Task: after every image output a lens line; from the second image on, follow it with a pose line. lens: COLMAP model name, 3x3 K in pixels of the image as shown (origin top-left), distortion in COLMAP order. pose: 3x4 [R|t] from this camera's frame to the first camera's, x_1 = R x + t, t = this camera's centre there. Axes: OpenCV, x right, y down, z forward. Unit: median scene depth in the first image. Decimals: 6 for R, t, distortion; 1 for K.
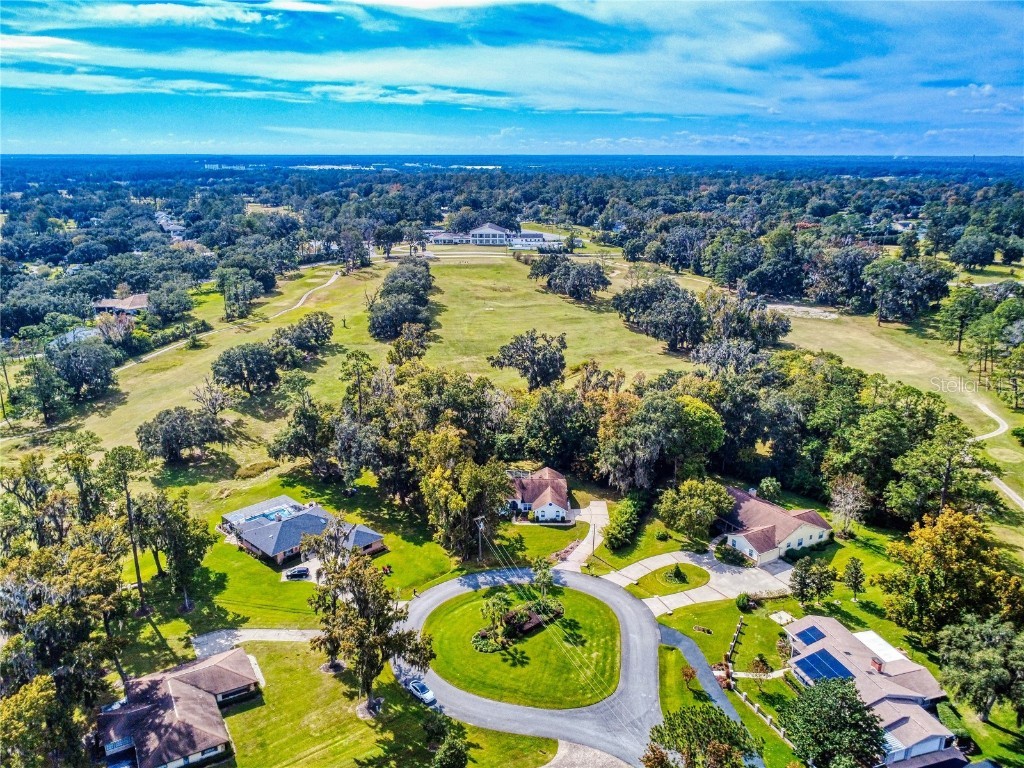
lens RADIAL K [[814.0, 0, 512.6], [0, 814.0, 382.7], [0, 0, 1]] dist [-0.003535, 0.000019]
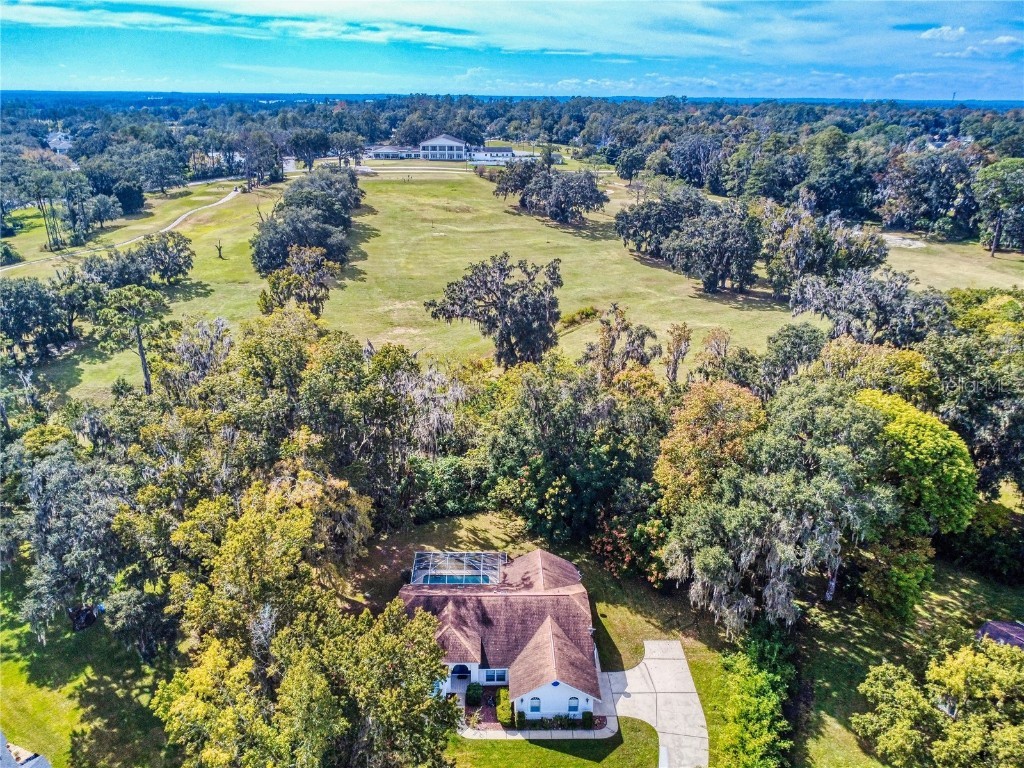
lens RADIAL K [[793.5, 0, 509.9], [0, 793.5, 383.5], [0, 0, 1]] dist [0.000742, 0.002007]
pose [[0.999246, -0.005531, 0.038442, 0.005613], [0.002893, 0.997658, 0.068343, -0.008432], [-0.038730, -0.068180, 0.996921, 0.309996]]
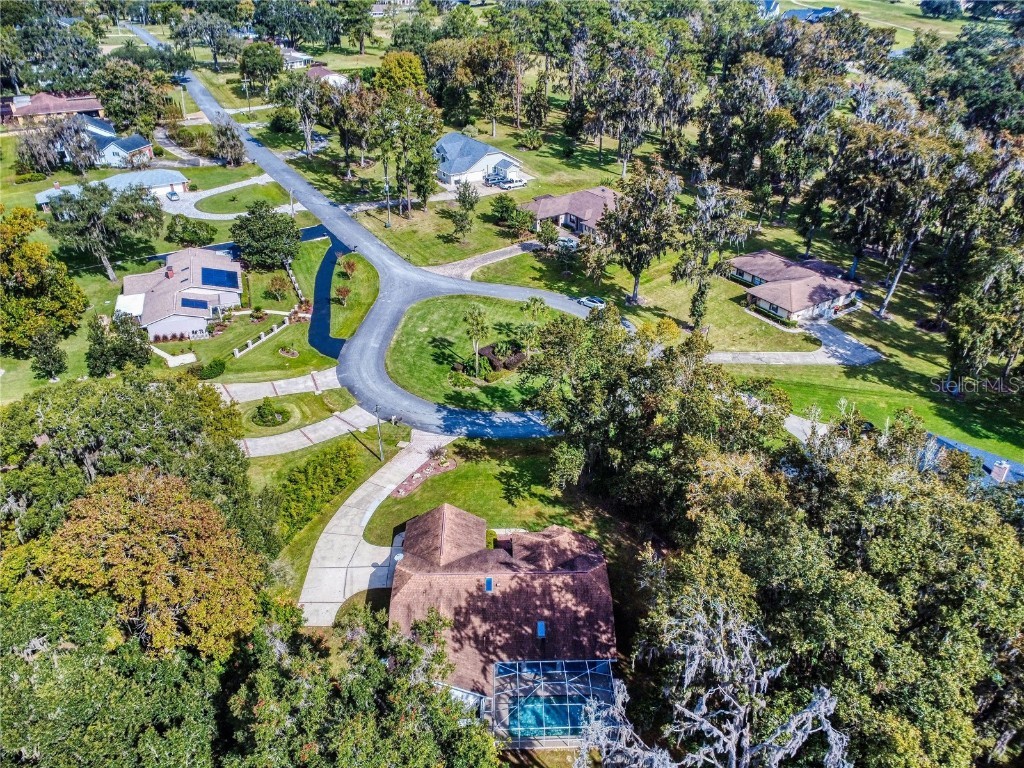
lens RADIAL K [[770.9, 0, 513.1], [0, 770.9, 384.6], [0, 0, 1]] dist [0.001968, 0.008205]
pose [[-0.999311, 0.016469, -0.033263, 0.011340], [-0.013287, 0.678052, 0.734894, -0.099858], [0.034657, 0.734829, -0.677366, 0.600413]]
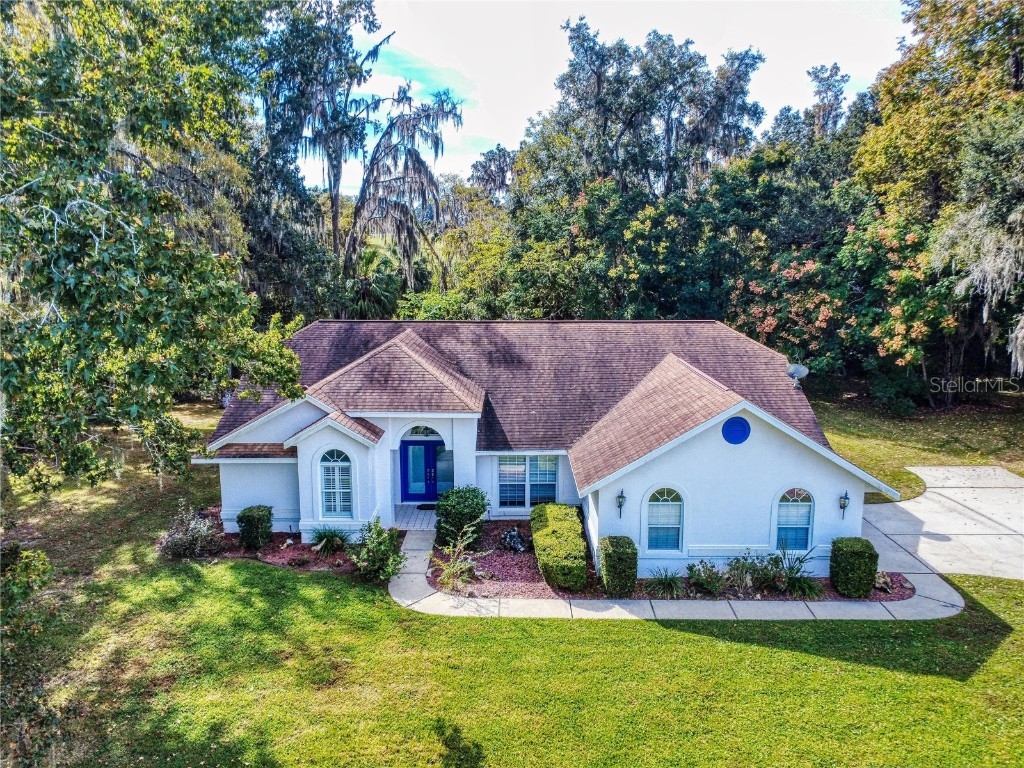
lens RADIAL K [[770.9, 0, 513.1], [0, 770.9, 384.6], [0, 0, 1]] dist [0.001968, 0.008205]
pose [[0.999821, -0.004459, 0.018413, 0.006751], [0.006581, 0.993130, -0.116827, 0.075794], [-0.017766, 0.116927, 0.992982, 0.435355]]
